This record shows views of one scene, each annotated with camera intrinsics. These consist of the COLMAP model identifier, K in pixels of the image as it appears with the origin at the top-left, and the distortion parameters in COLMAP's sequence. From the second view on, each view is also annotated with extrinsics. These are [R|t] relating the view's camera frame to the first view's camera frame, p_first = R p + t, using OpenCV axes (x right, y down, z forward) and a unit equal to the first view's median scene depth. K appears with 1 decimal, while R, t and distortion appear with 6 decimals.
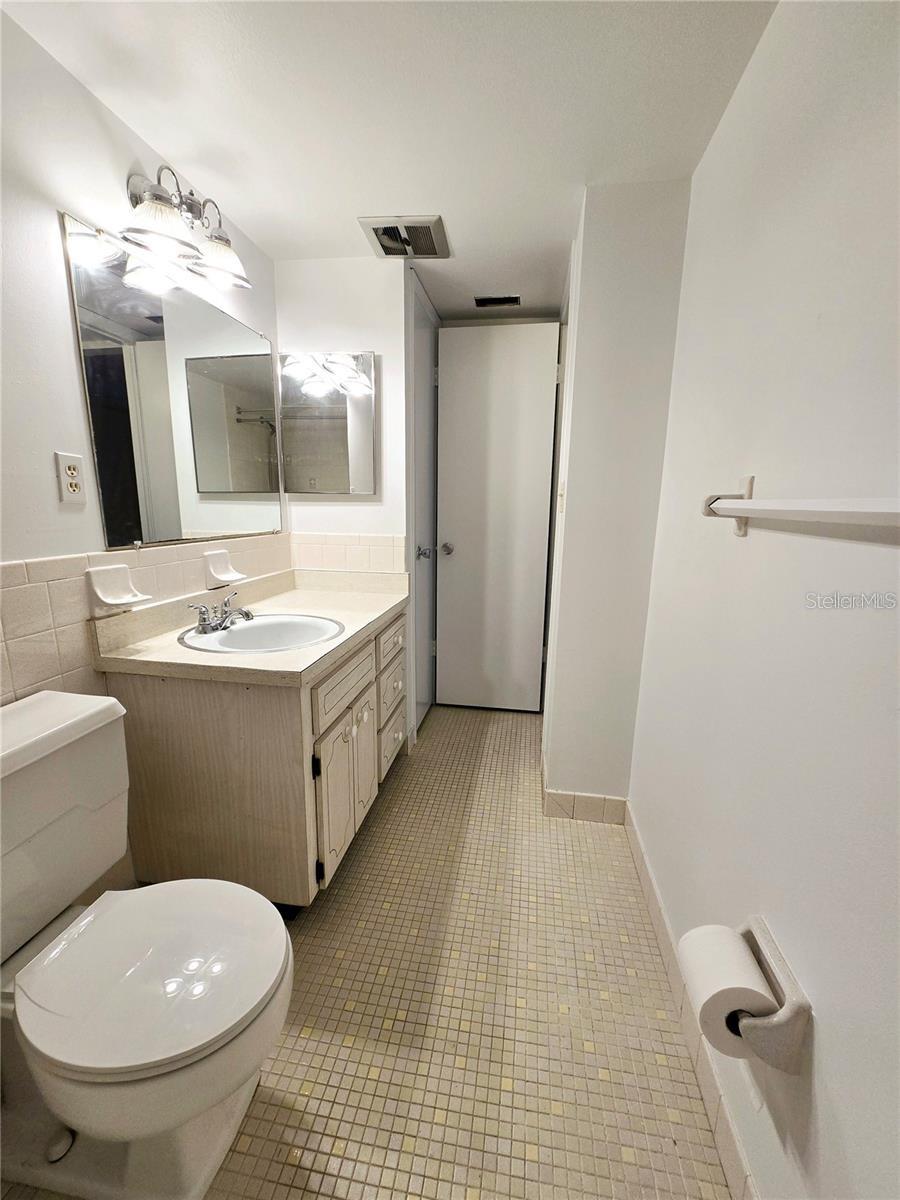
lens RADIAL K [[485.6, 0, 452.7], [0, 485.6, 599.7], [0, 0, 1]] dist [0.000163, 0.000042]
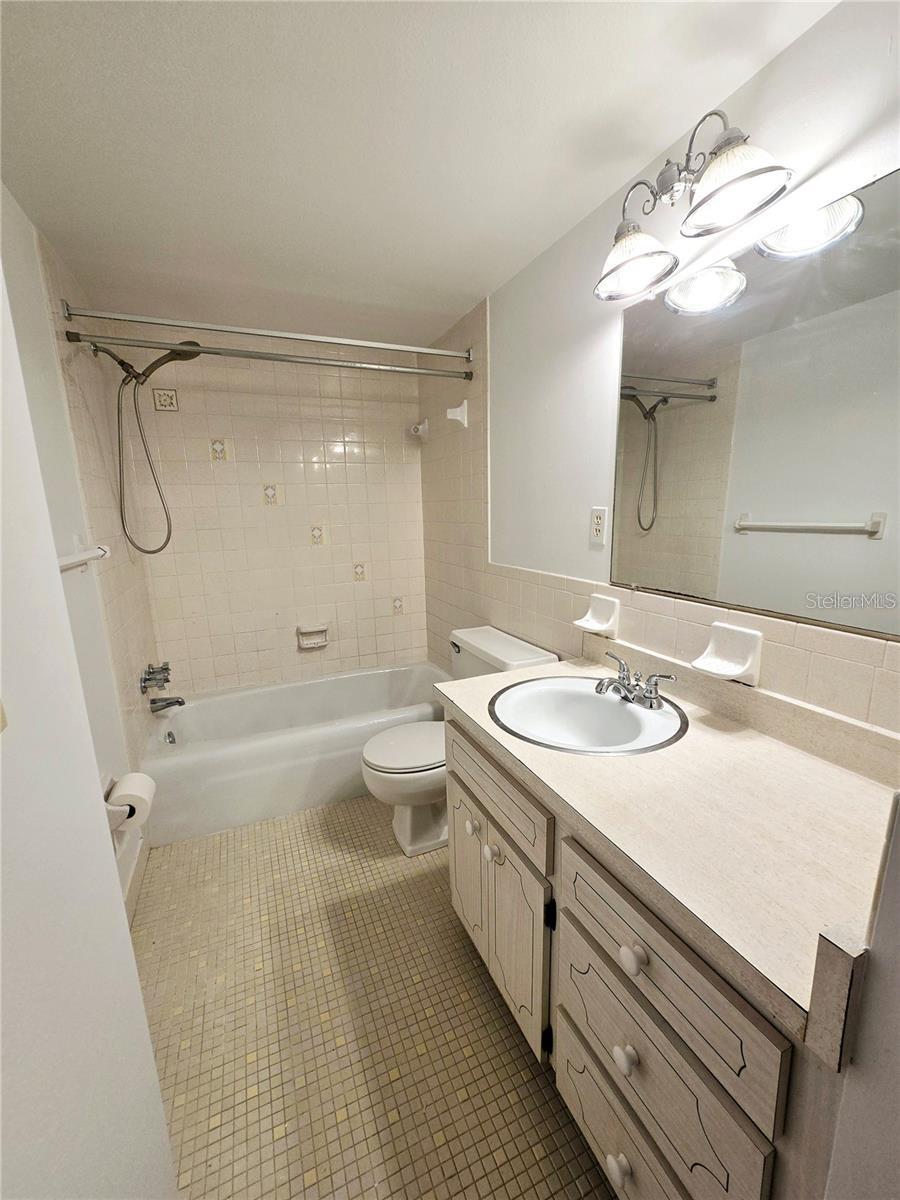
lens RADIAL K [[485.6, 0, 452.1], [0, 485.6, 600.4], [0, 0, 1]] dist [0.000163, 0.000042]
pose [[-0.837611, 0.113857, -0.534270, 0.250976], [-0.090017, 0.935899, 0.340572, -0.425872], [0.538799, 0.333360, -0.773671, 1.688854]]
